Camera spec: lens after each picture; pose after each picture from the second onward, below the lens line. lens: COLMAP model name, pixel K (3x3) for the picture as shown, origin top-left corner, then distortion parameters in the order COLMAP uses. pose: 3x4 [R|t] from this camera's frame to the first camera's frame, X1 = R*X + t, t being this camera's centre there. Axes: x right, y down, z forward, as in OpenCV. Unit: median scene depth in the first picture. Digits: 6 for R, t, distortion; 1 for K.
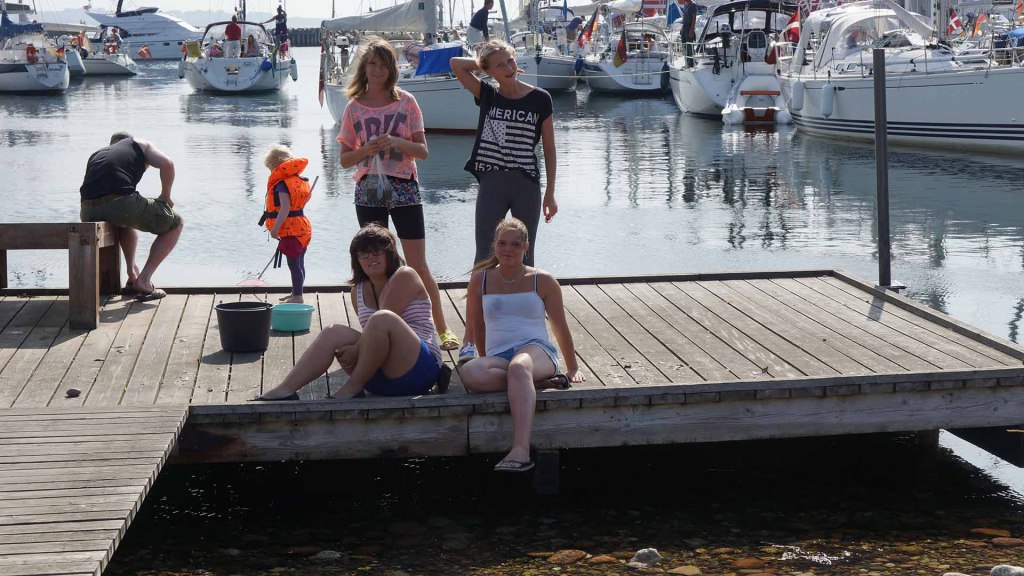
lens RADIAL K [[1945.0, 0, 512.0], [0, 1945.0, 288.0], [0, 0, 1]] dist [-0.048404, 0.182658]
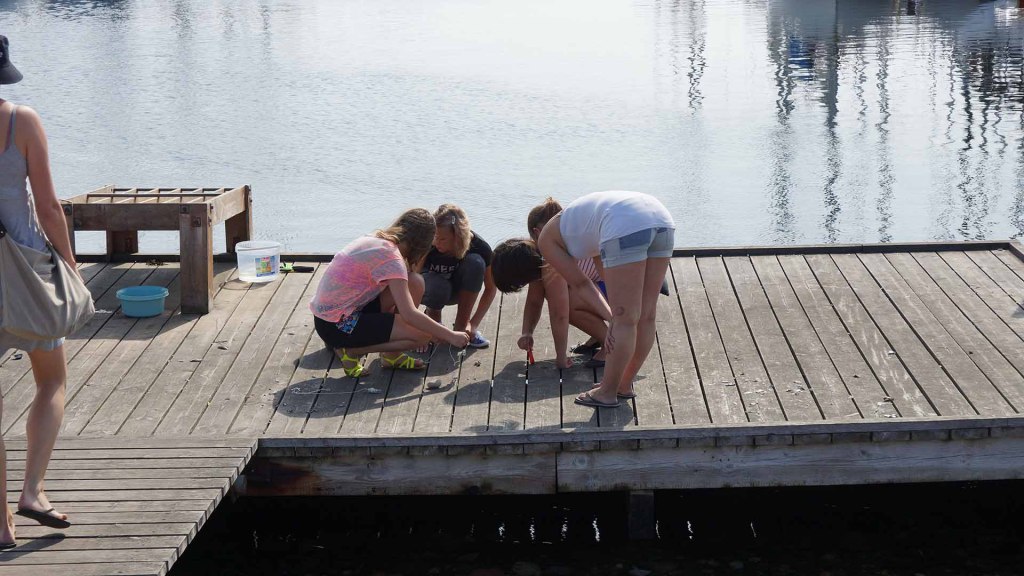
lens RADIAL K [[1945.0, 0, 512.0], [0, 1945.0, 288.0], [0, 0, 1]] dist [-0.048404, 0.182658]
pose [[0.991431, 0.018730, -0.129285, 0.074653], [-0.008801, 0.996996, 0.076945, -0.083567], [0.130338, -0.075148, 0.988618, 0.082548]]
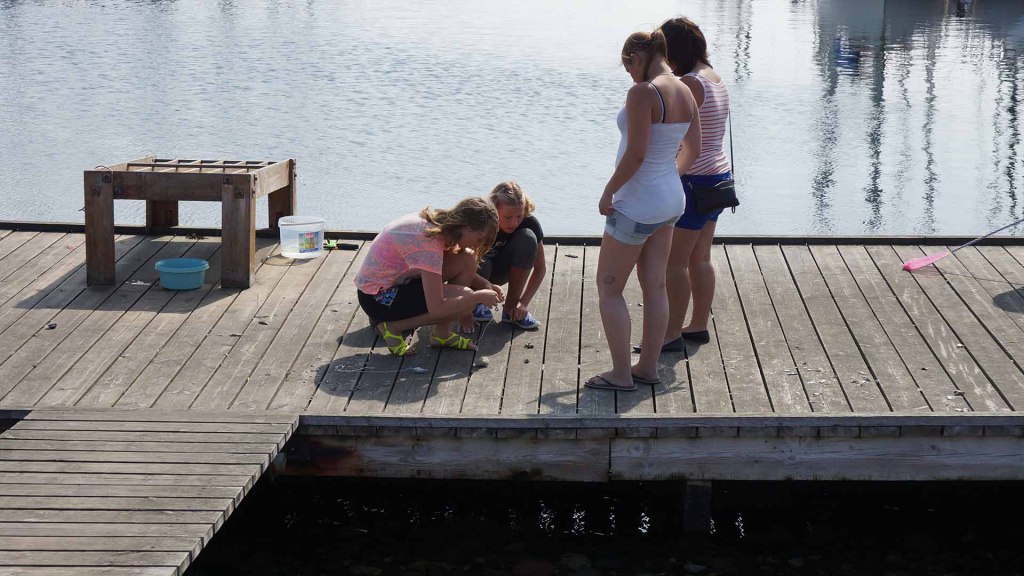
lens RADIAL K [[1945.0, 0, 512.0], [0, 1945.0, 288.0], [0, 0, 1]] dist [-0.048404, 0.182658]
pose [[0.988029, 0.044684, -0.147654, 0.060584], [-0.033320, 0.996352, 0.078564, -0.070559], [0.150626, -0.072703, 0.985914, 0.121555]]
